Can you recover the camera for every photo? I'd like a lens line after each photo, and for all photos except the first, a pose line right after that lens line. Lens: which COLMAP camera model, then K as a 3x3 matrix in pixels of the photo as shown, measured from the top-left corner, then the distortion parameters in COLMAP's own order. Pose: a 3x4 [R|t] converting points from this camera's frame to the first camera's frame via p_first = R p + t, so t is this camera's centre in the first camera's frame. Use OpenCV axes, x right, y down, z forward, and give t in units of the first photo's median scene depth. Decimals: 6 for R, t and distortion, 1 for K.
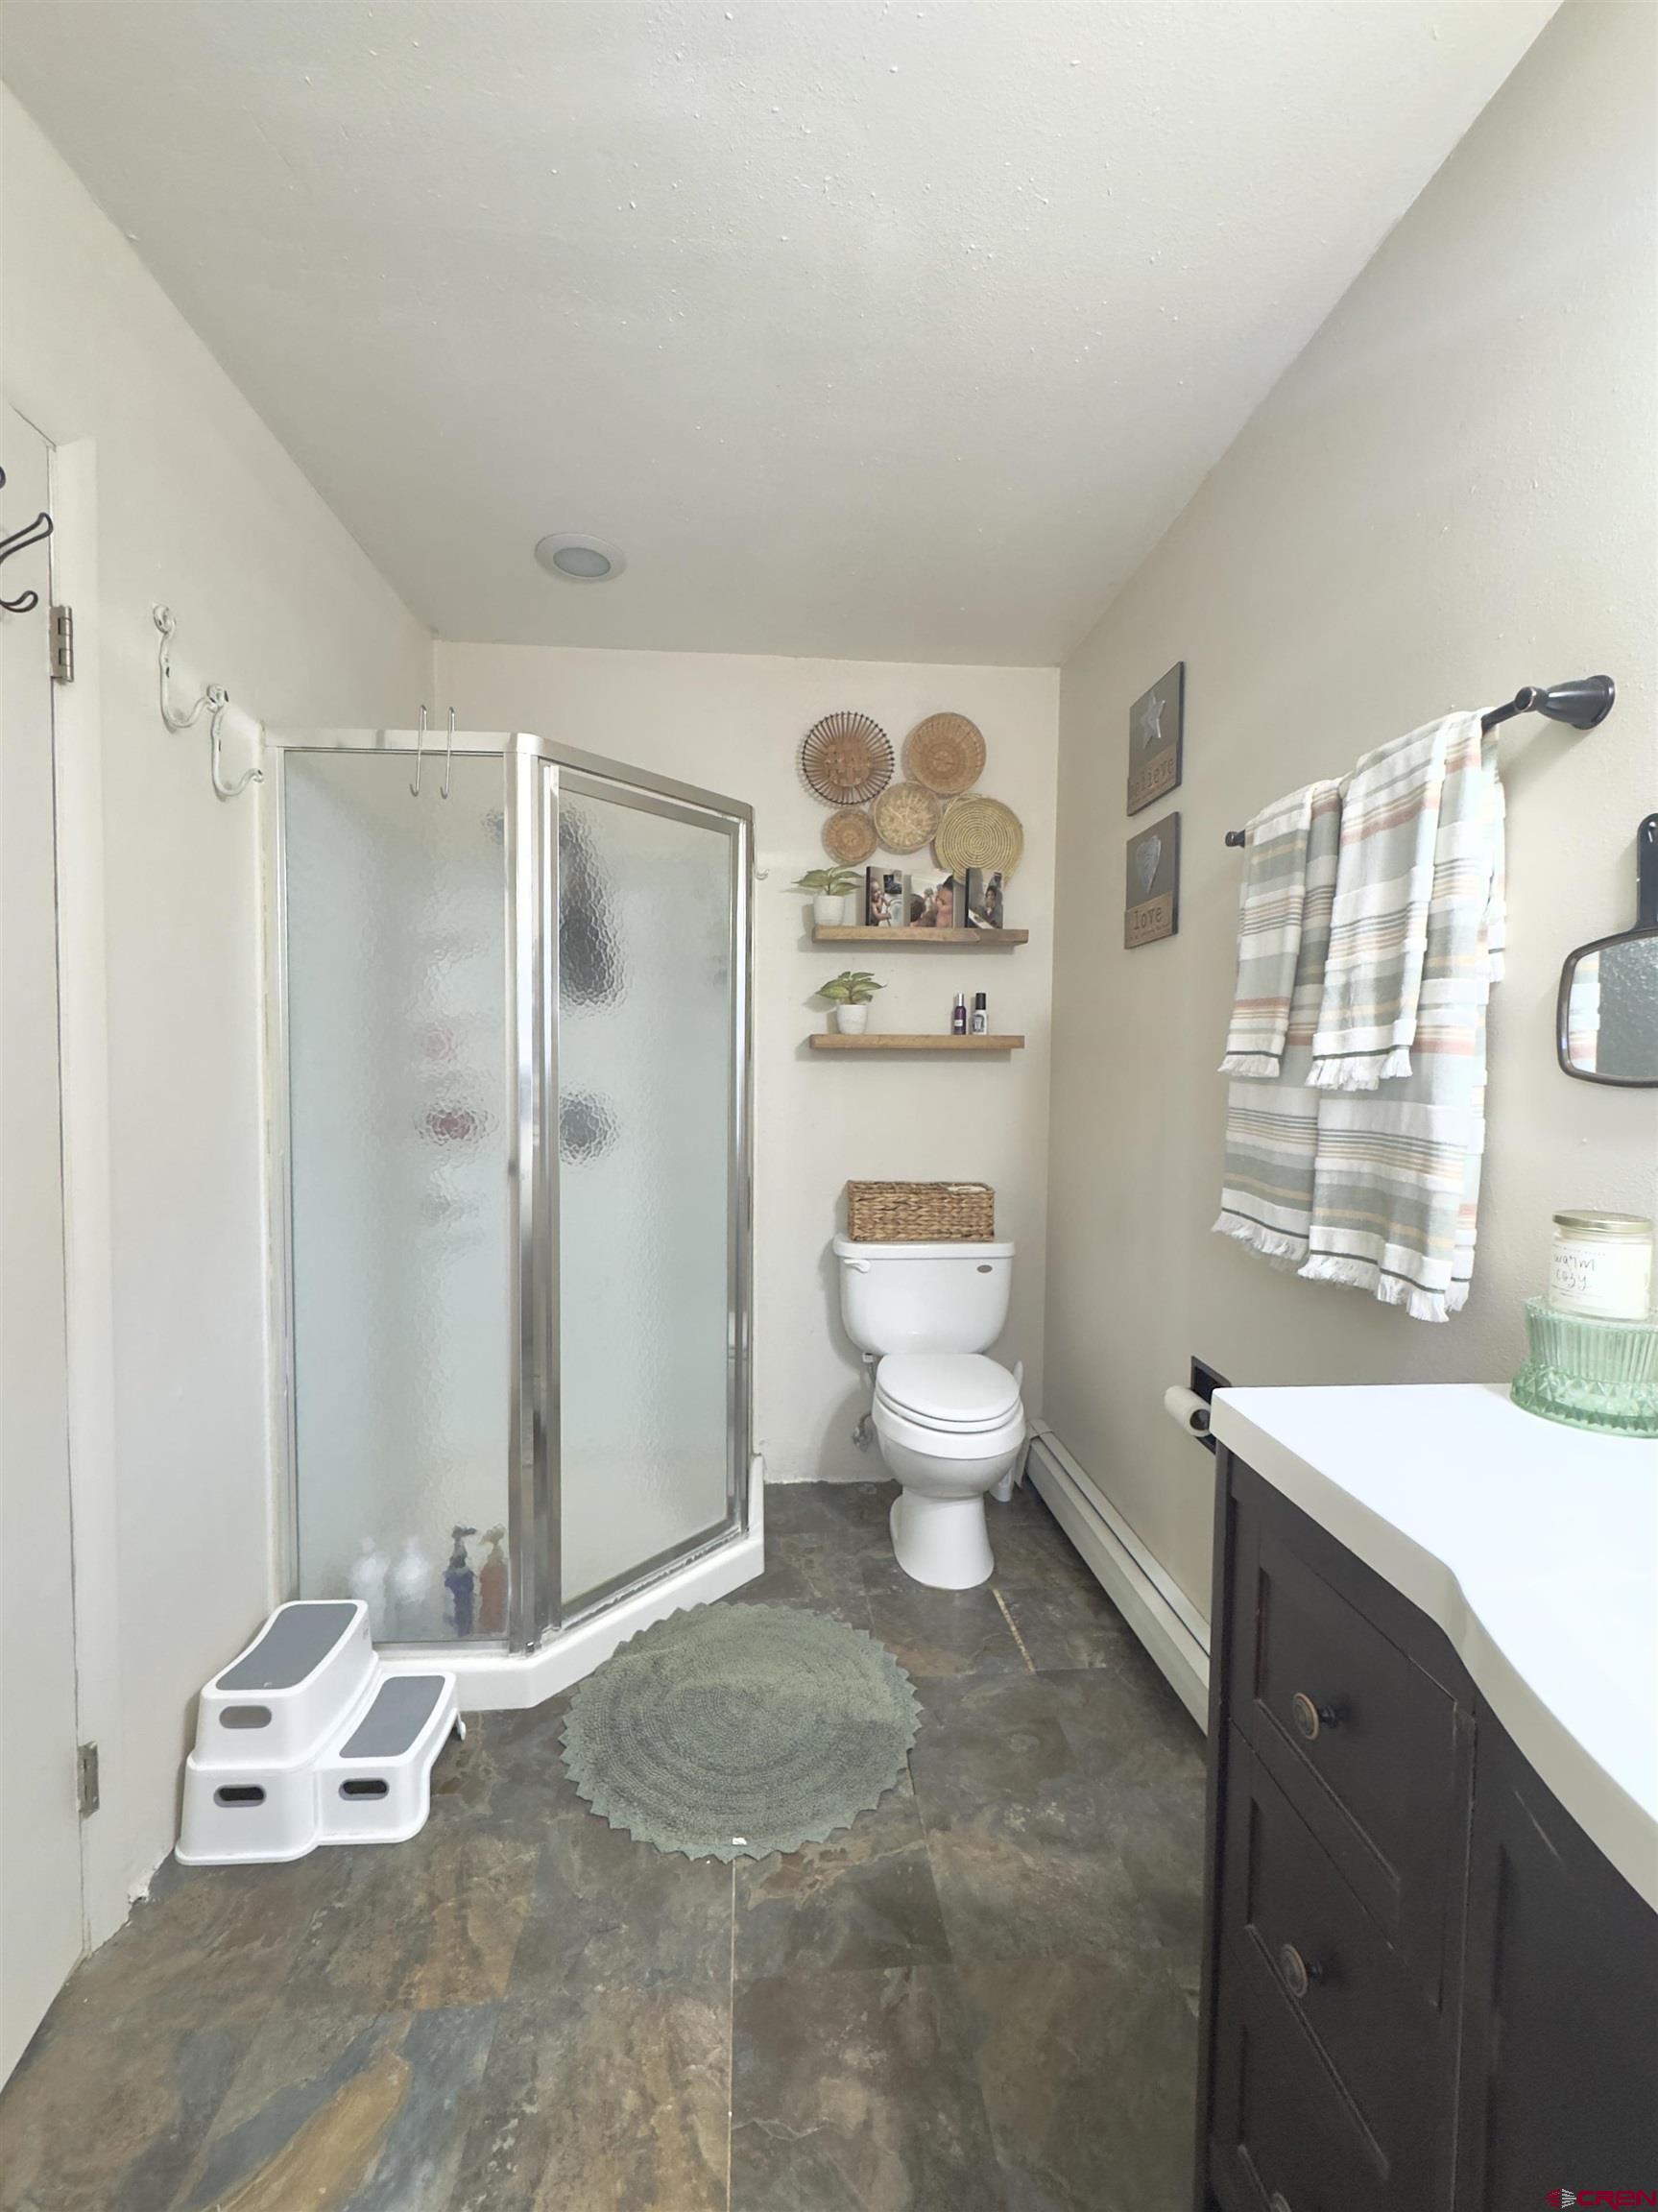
lens RADIAL K [[924.5, 0, 835.9], [0, 924.5, 1109.6], [0, 0, 1]] dist [0.000289, -0.000224]
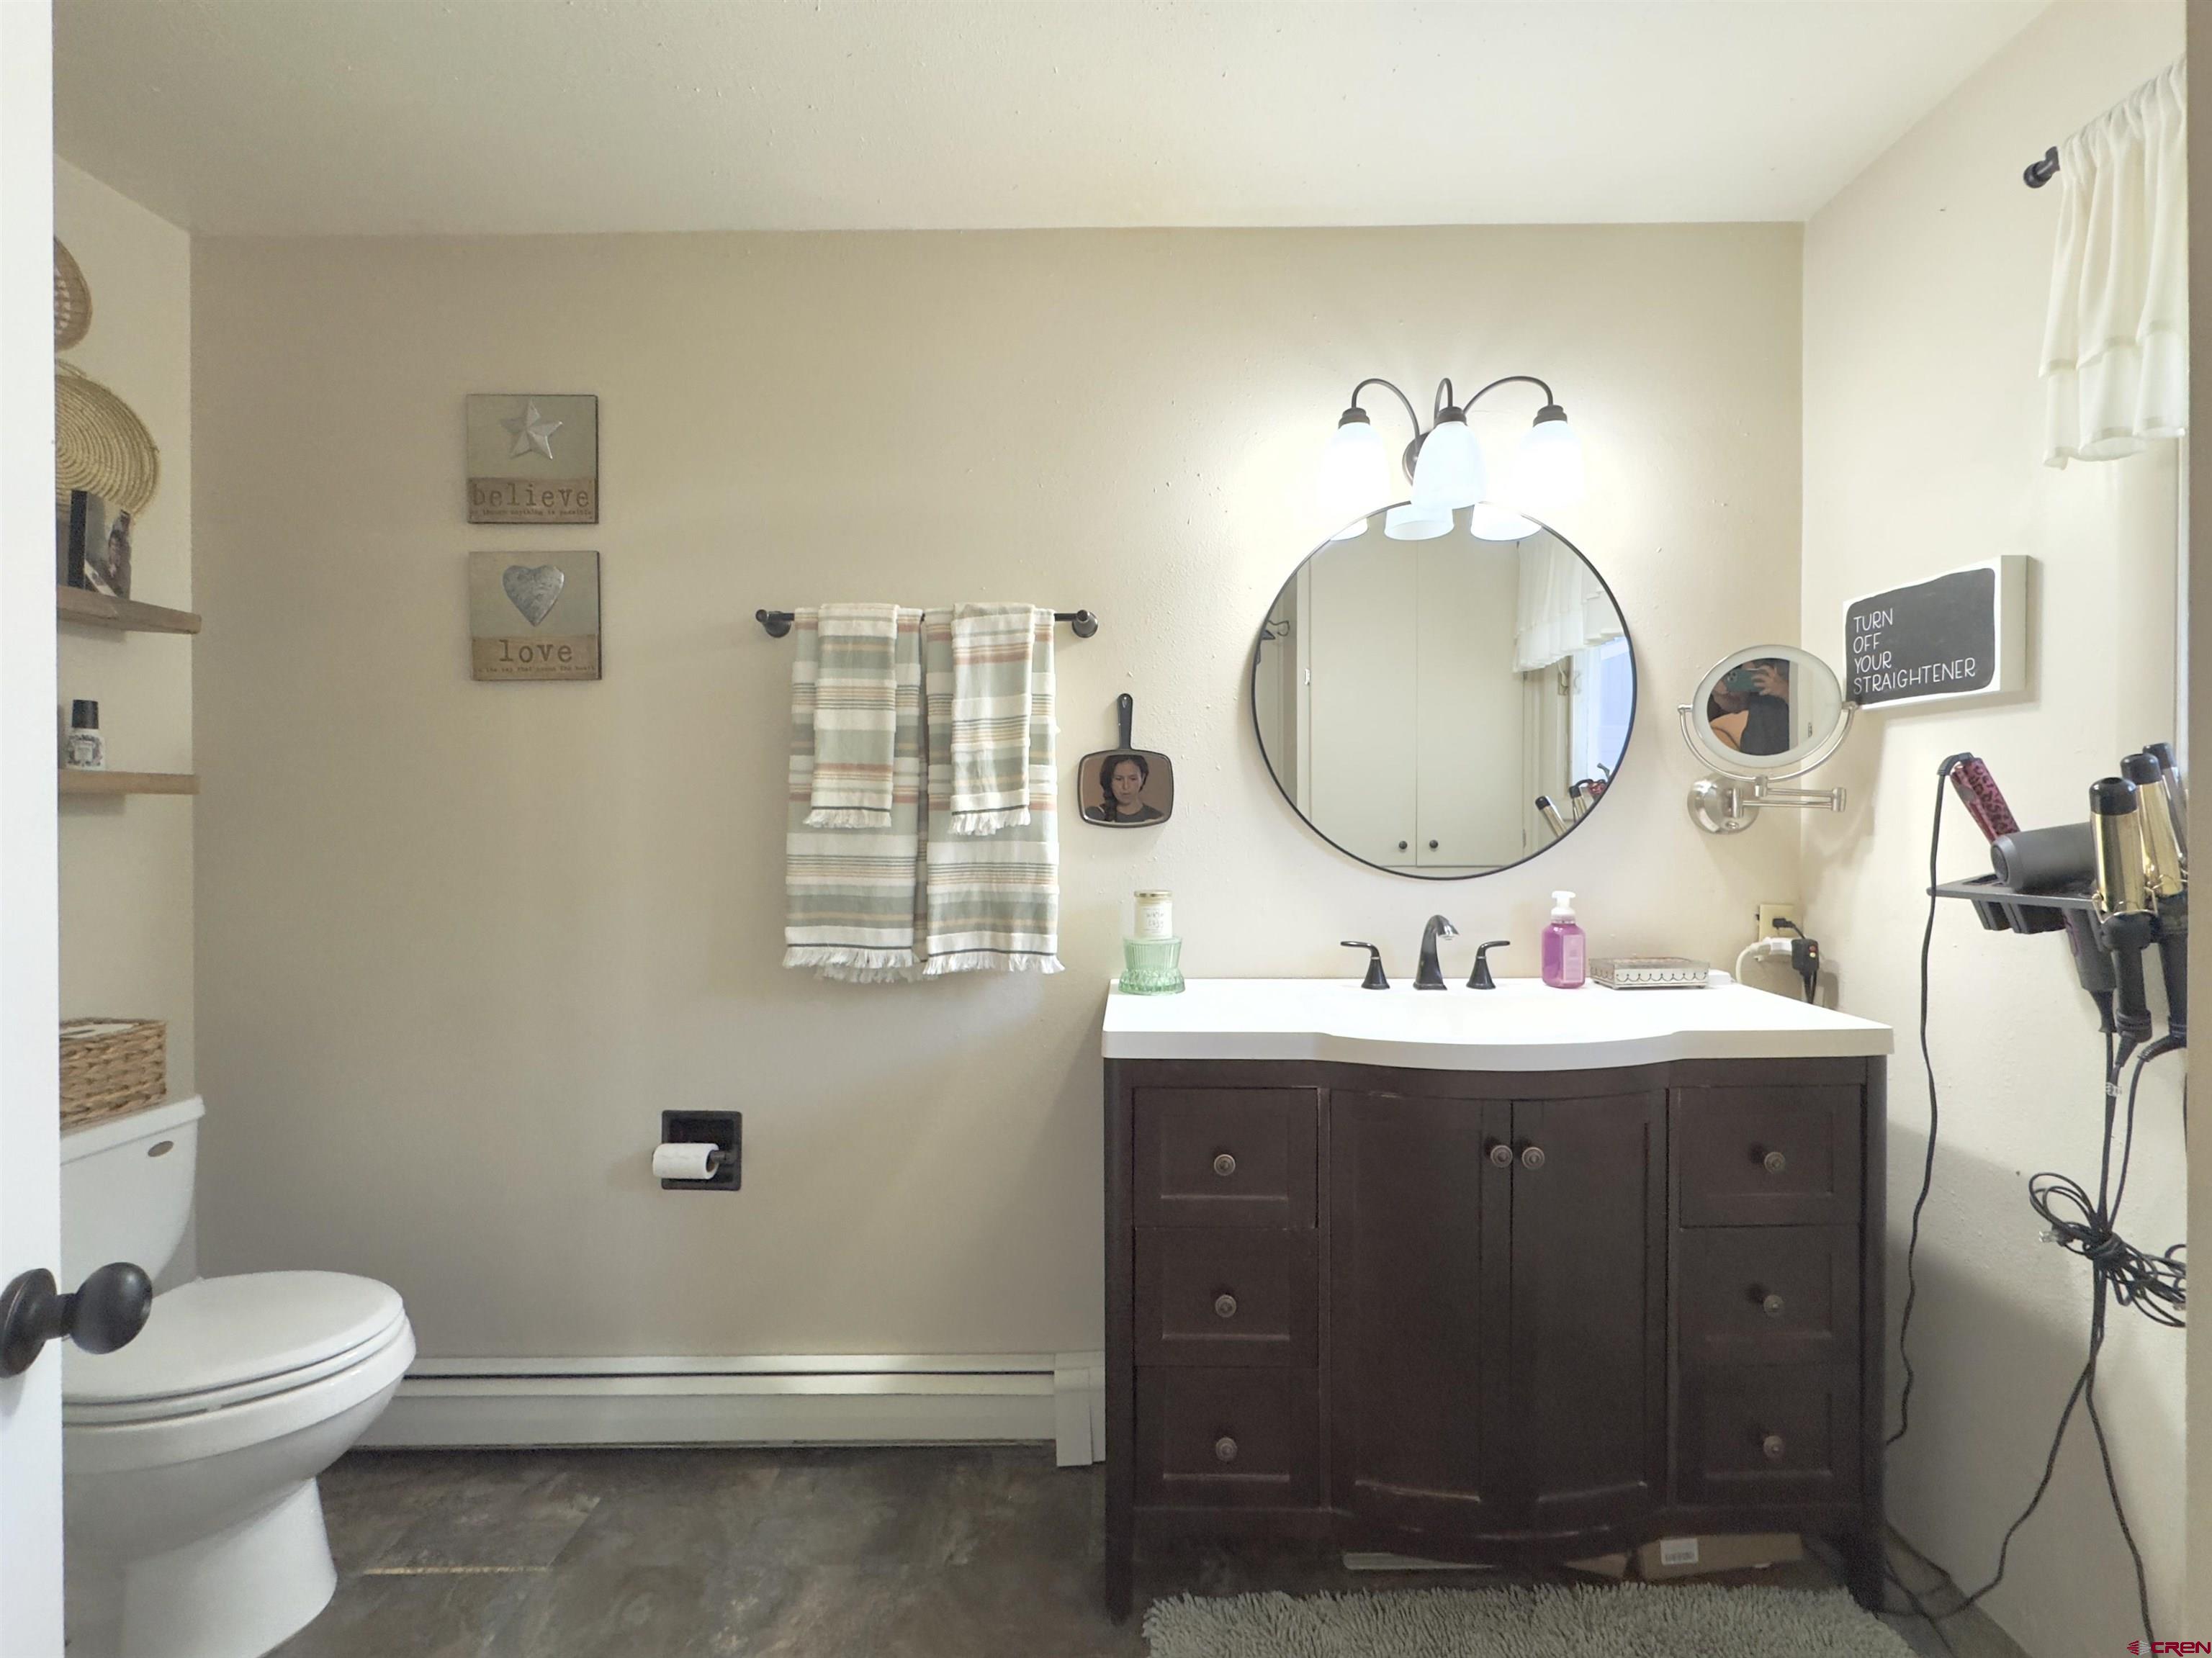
lens RADIAL K [[924.4, 0, 1124.0], [0, 924.4, 826.8], [0, 0, 1]] dist [0.000289, -0.000224]
pose [[0.083536, -0.019532, 0.996313, -0.826621], [0.050681, 0.998597, 0.015327, -0.041973], [-0.995215, 0.049214, 0.084408, 0.611959]]
